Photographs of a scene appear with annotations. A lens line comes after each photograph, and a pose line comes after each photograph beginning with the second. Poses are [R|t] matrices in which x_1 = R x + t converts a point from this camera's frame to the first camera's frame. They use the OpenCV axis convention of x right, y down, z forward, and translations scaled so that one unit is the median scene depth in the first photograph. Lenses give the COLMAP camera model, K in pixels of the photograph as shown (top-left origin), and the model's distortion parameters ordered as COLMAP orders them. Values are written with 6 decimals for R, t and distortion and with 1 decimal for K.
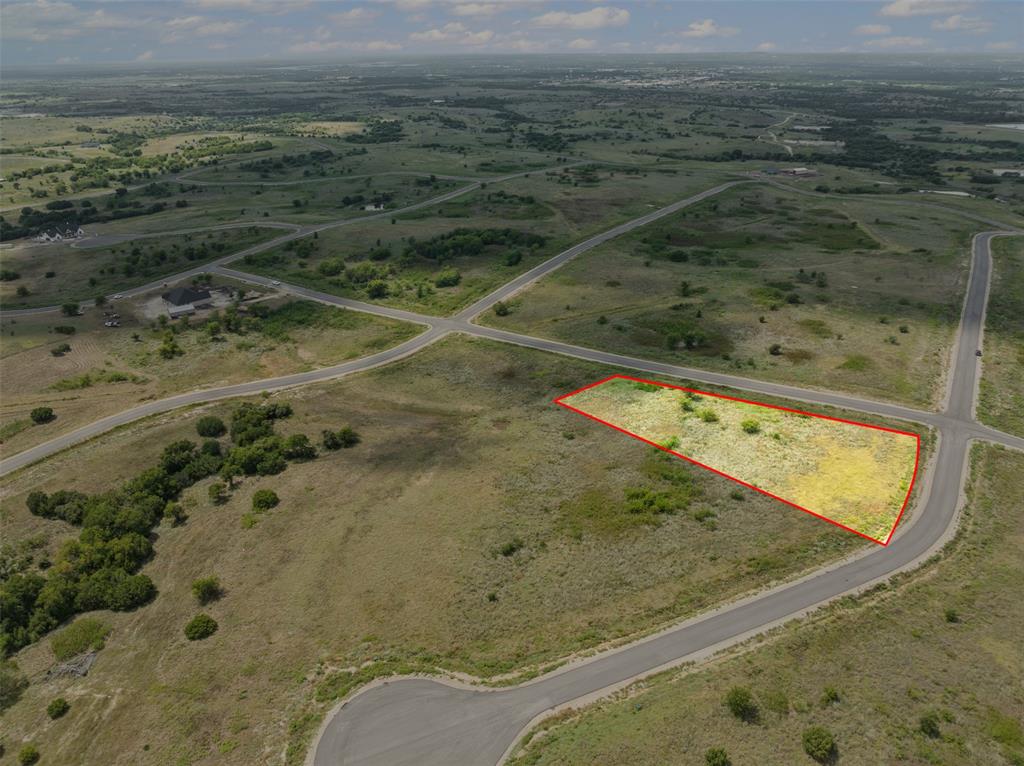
lens RADIAL K [[726.2, 0, 514.1], [0, 726.2, 383.6], [0, 0, 1]] dist [-0.032055, -0.006613]
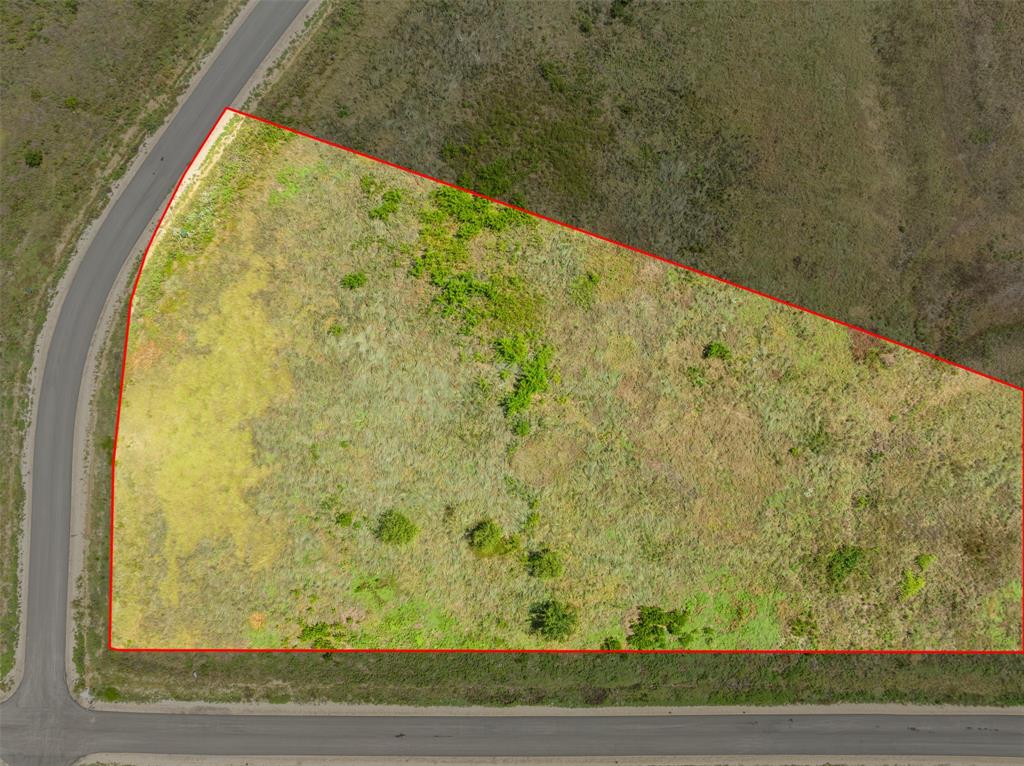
lens RADIAL K [[728.5, 0, 512.0], [0, 728.5, 383.0], [0, 0, 1]] dist [-0.063962, 0.040981]
pose [[-0.849964, 0.525933, 0.030896, 0.203355], [-0.189928, -0.360589, 0.913183, -0.384312], [0.491414, 0.770305, 0.406377, 0.801169]]
